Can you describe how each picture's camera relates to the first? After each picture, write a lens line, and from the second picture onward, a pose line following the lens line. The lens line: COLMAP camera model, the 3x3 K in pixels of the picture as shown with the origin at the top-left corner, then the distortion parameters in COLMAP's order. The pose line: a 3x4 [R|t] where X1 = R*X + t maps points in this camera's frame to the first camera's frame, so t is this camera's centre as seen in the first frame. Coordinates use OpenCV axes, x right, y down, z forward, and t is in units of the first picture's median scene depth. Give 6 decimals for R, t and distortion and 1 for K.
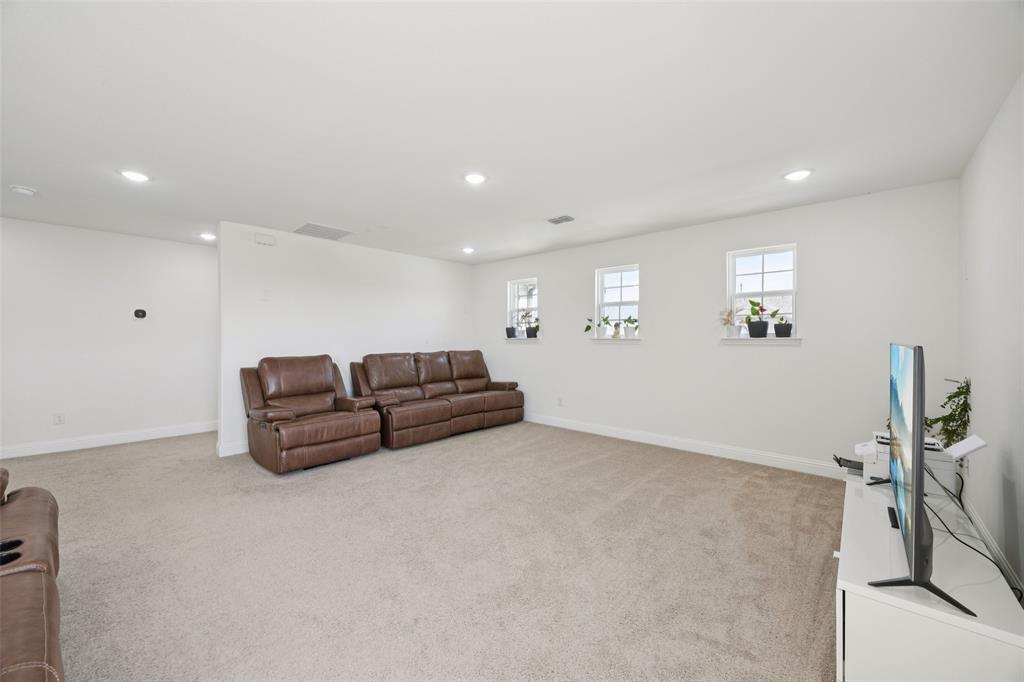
lens RADIAL K [[390.0, 0, 509.5], [0, 390.0, 342.0], [0, 0, 1]] dist [0.000827, 0.000074]
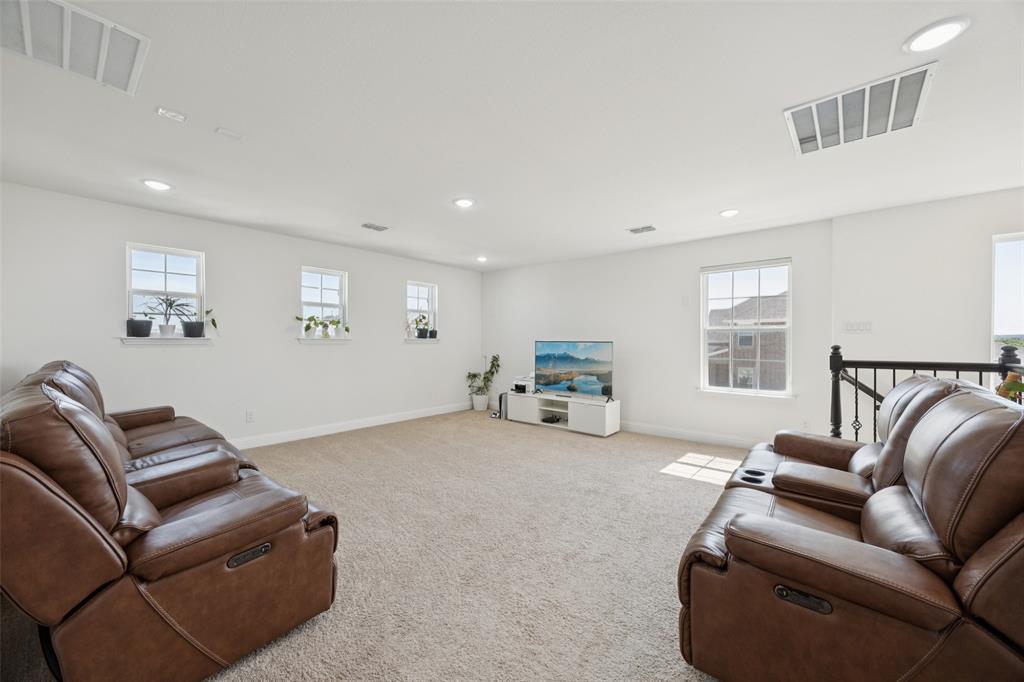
lens RADIAL K [[390.0, 0, 509.5], [0, 390.0, 342.0], [0, 0, 1]] dist [0.000827, 0.000074]
pose [[-0.025672, -0.006608, 0.999649, -0.763864], [0.005276, 0.999963, 0.006746, -0.004726], [-0.999657, 0.005448, -0.025636, 0.537276]]
